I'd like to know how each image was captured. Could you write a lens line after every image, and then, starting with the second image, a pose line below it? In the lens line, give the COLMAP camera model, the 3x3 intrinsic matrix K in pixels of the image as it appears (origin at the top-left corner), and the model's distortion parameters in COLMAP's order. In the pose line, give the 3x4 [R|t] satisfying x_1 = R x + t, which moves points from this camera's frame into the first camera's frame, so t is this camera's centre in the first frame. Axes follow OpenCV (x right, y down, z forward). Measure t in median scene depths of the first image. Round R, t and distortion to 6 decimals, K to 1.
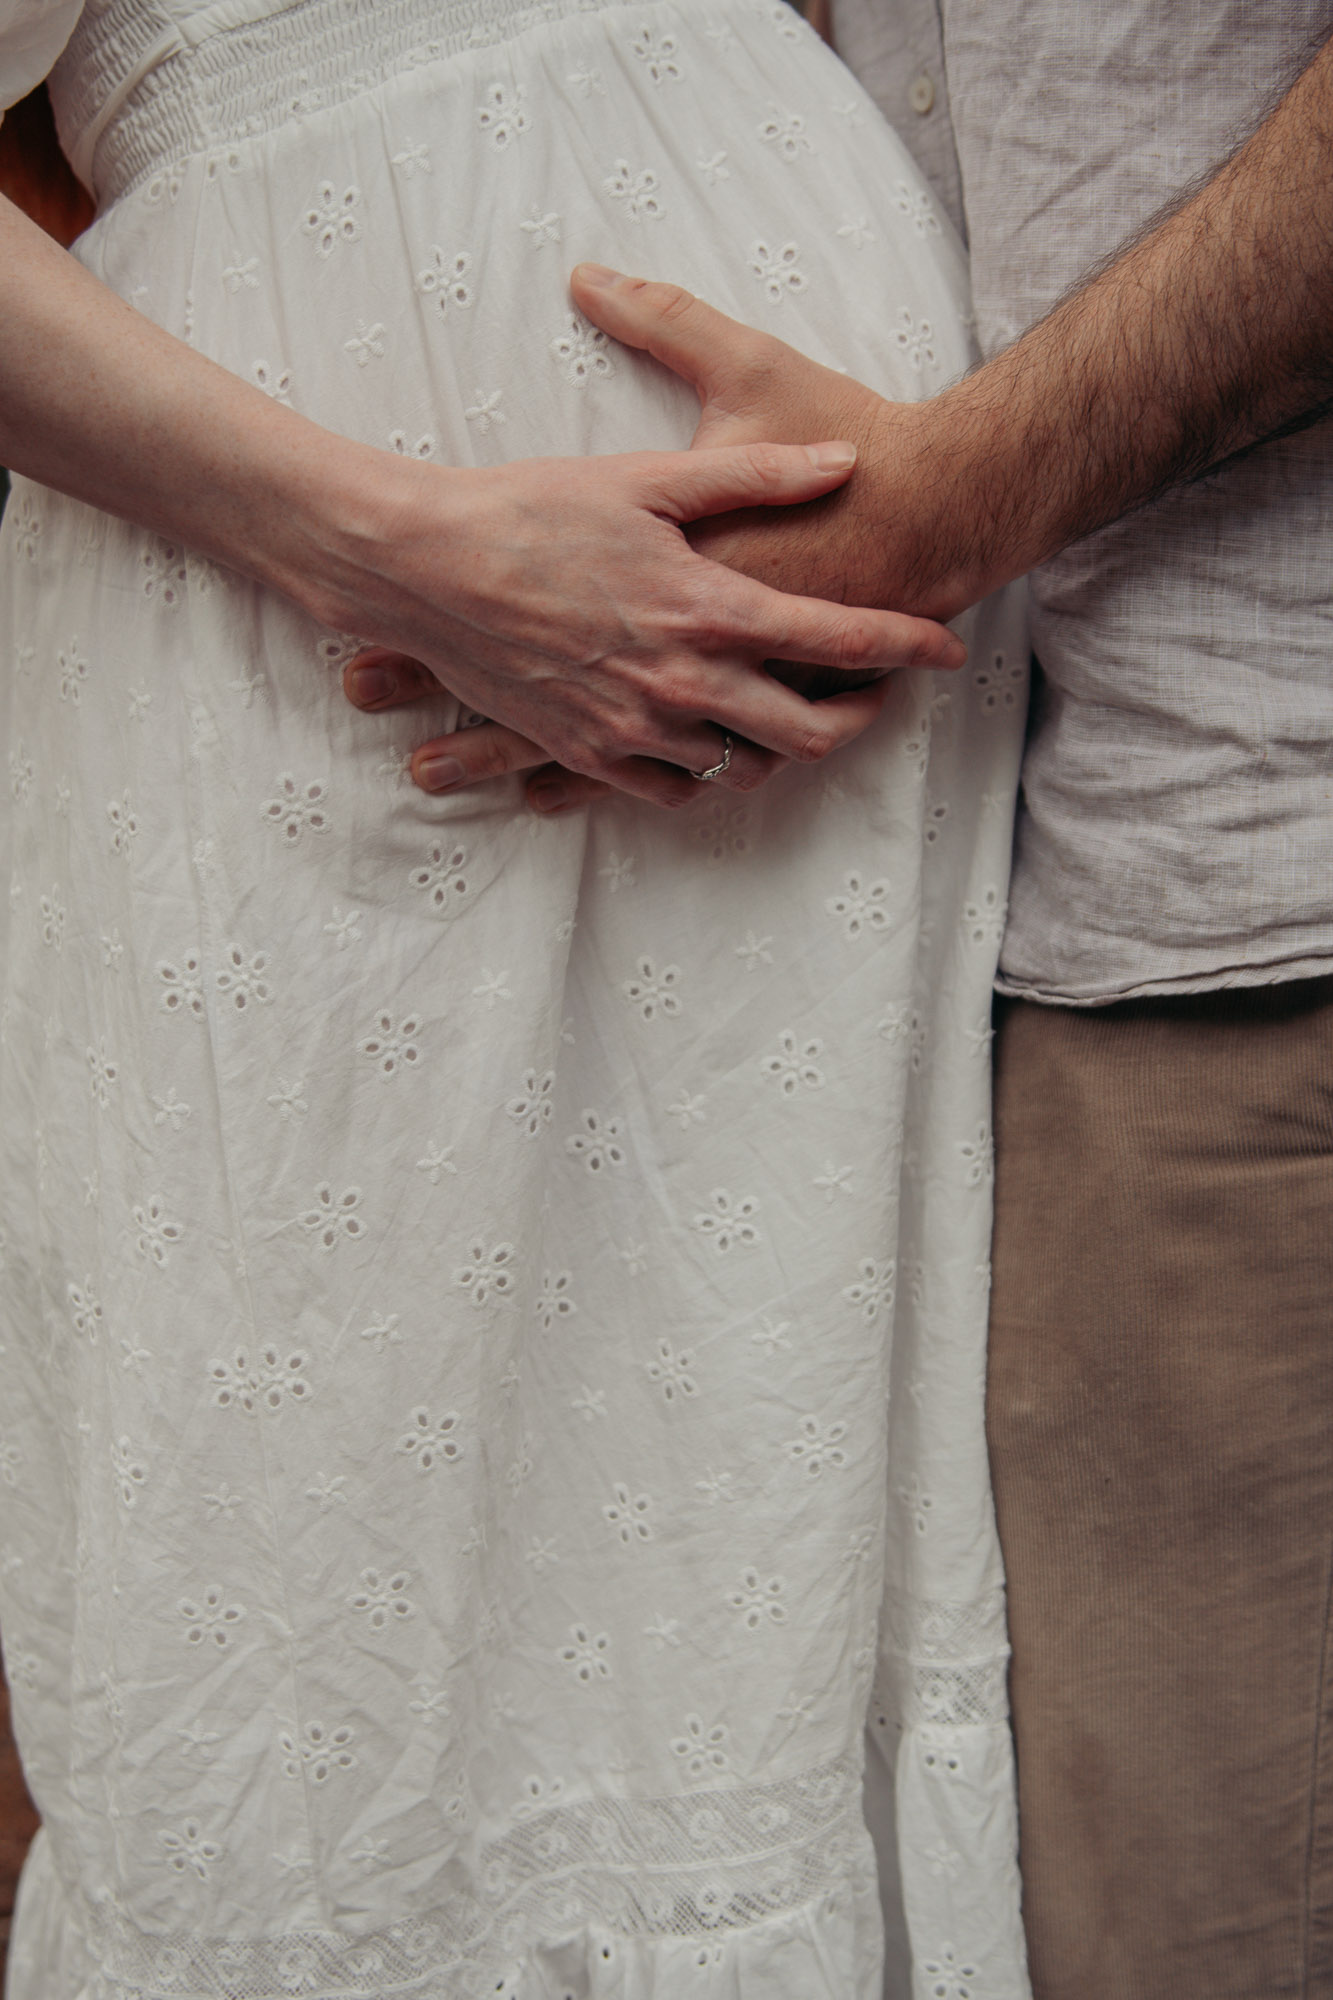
lens RADIAL K [[2564.4, 0, 633.0], [0, 2564.4, 1097.2], [0, 0, 1]] dist [-0.000068, 0.000000]
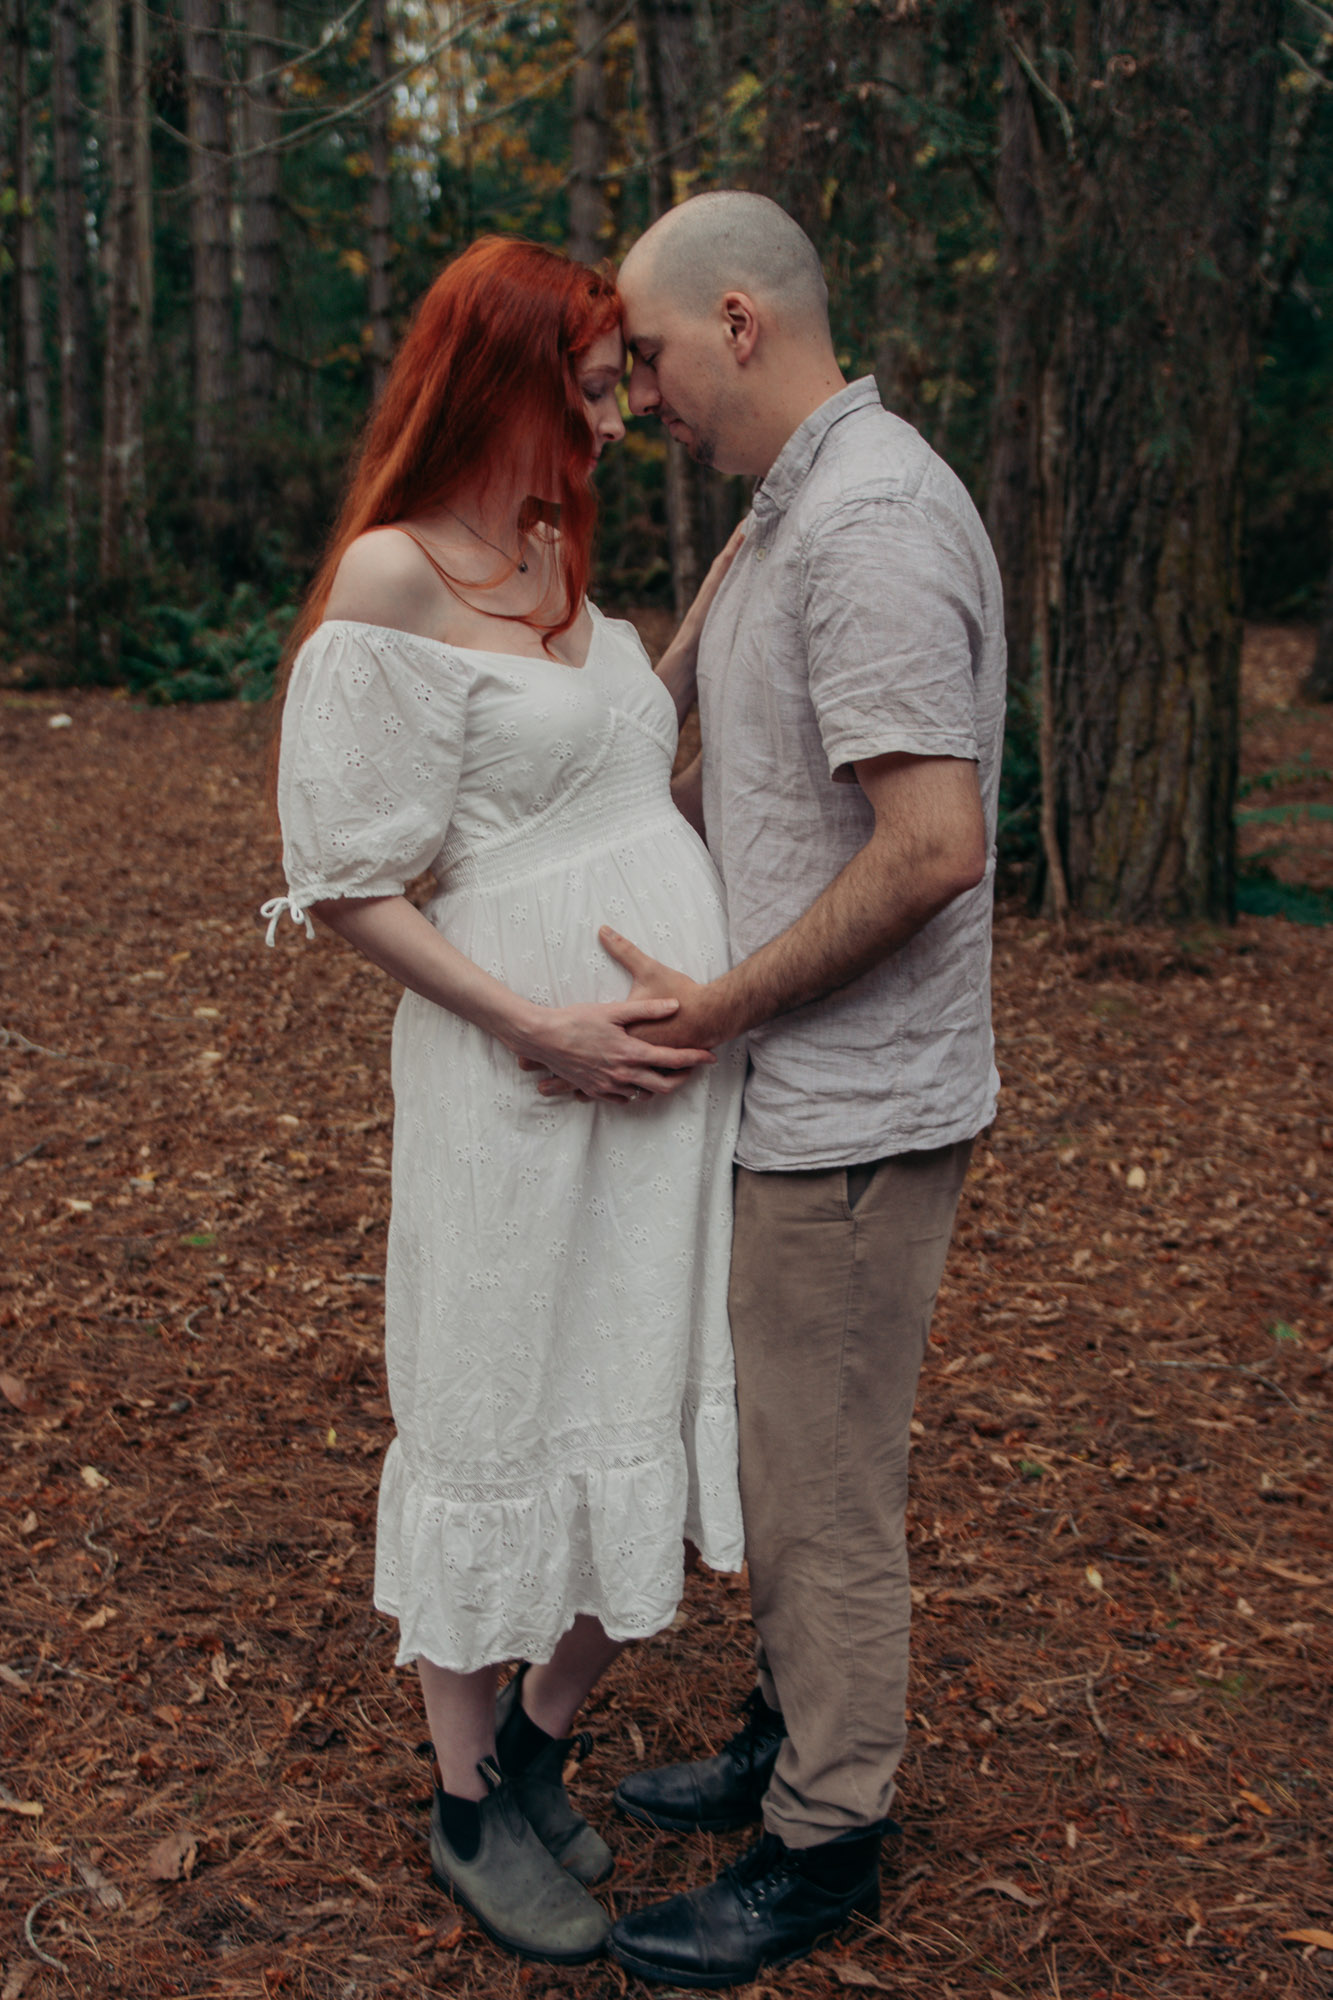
lens RADIAL K [[2418.1, 0, 628.2], [0, 2418.1, 1100.6], [0, 0, 1]] dist [-0.035400, 0.000000]
pose [[0.997213, 0.040202, -0.062856, 0.205844], [-0.036375, 0.997482, 0.060886, -0.294881], [0.065146, -0.058430, 0.996164, -1.907204]]
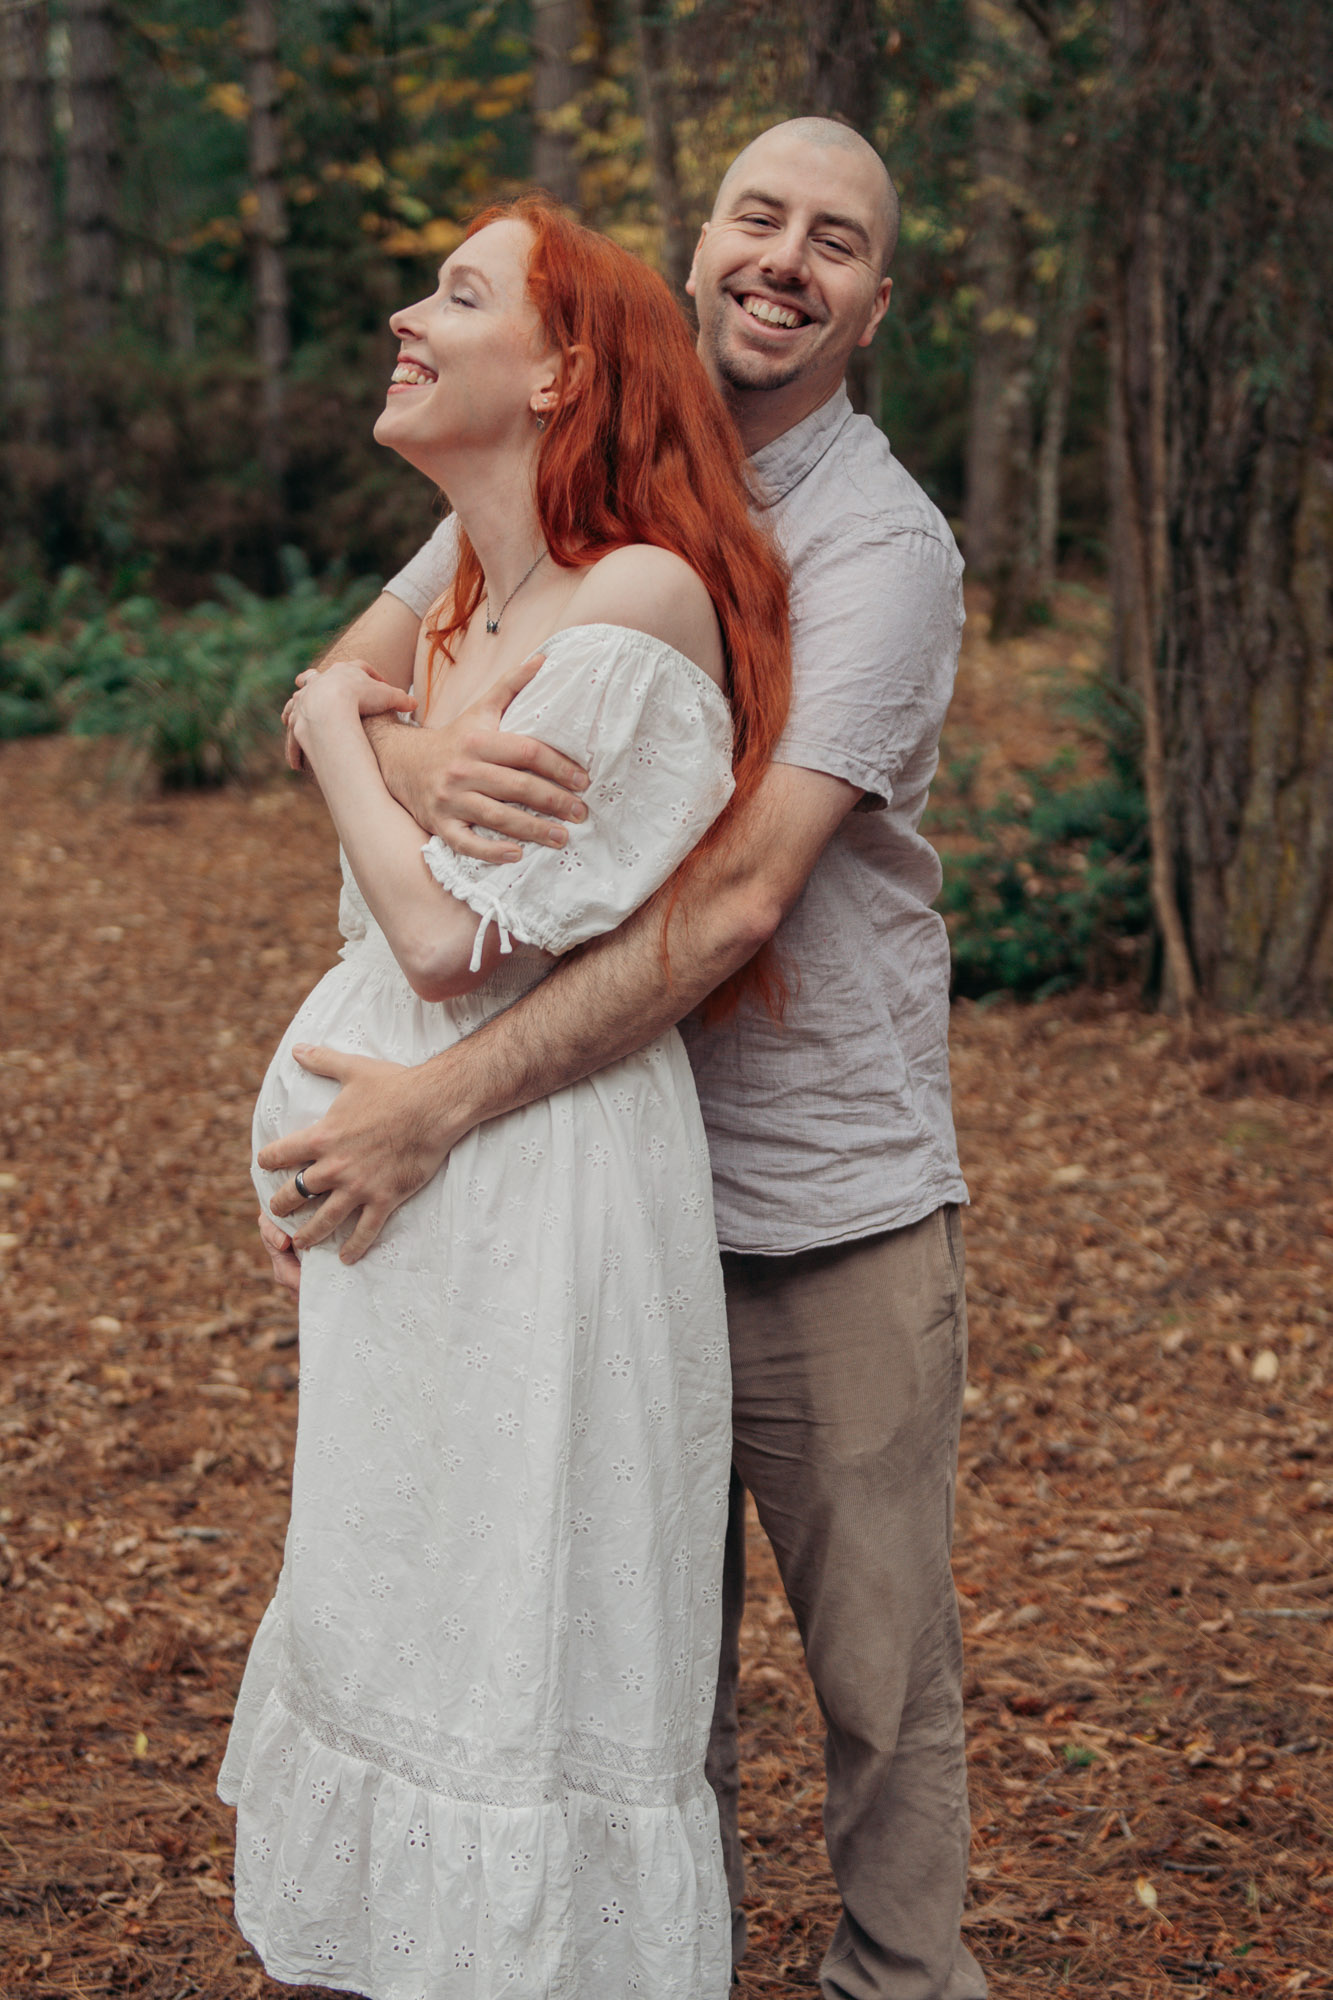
lens RADIAL K [[3546.2, 0, 674.0], [0, 3546.2, 1027.6], [0, 0, 1]] dist [0.075940, 0.000000]
pose [[0.998018, 0.004320, -0.062783, 0.475996], [-0.005248, 0.999879, -0.014625, -0.298072], [0.062712, 0.014926, 0.997920, -2.456875]]
